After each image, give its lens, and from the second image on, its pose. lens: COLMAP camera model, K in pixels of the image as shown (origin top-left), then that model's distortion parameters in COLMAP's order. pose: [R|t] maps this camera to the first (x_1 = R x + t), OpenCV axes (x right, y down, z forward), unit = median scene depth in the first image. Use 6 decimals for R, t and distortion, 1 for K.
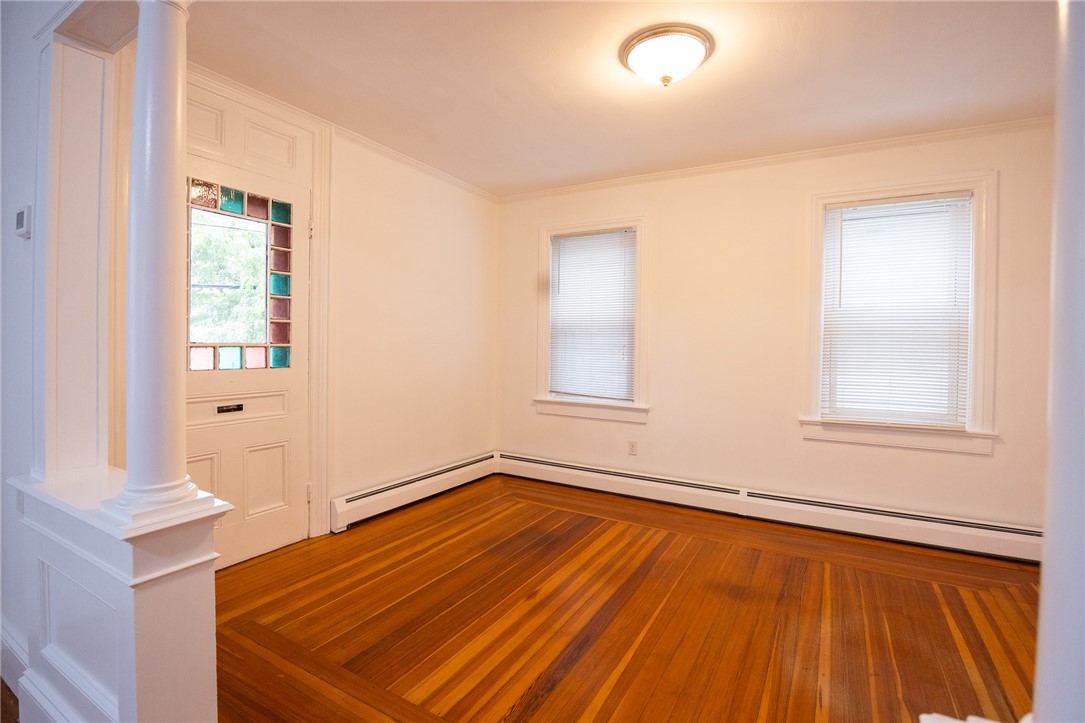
lens RADIAL K [[482.6, 0, 547.2], [0, 482.6, 351.1], [0, 0, 1]] dist [-0.006443, -0.000394]
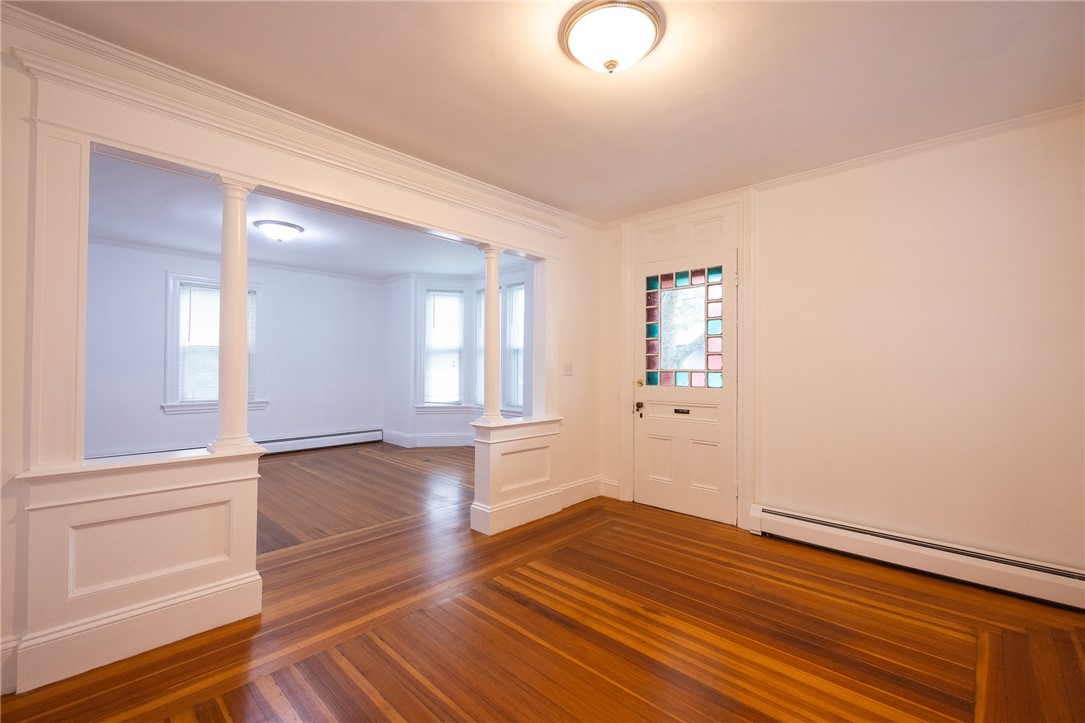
lens RADIAL K [[440.9, 0, 542.5], [0, 440.9, 361.5], [0, 0, 1]] dist [0.001486, 0.000619]
pose [[-0.197709, -0.027902, -0.979864, 0.818242], [-0.017926, 0.999531, -0.024845, 0.000952], [0.980097, 0.012653, -0.198116, 0.815732]]
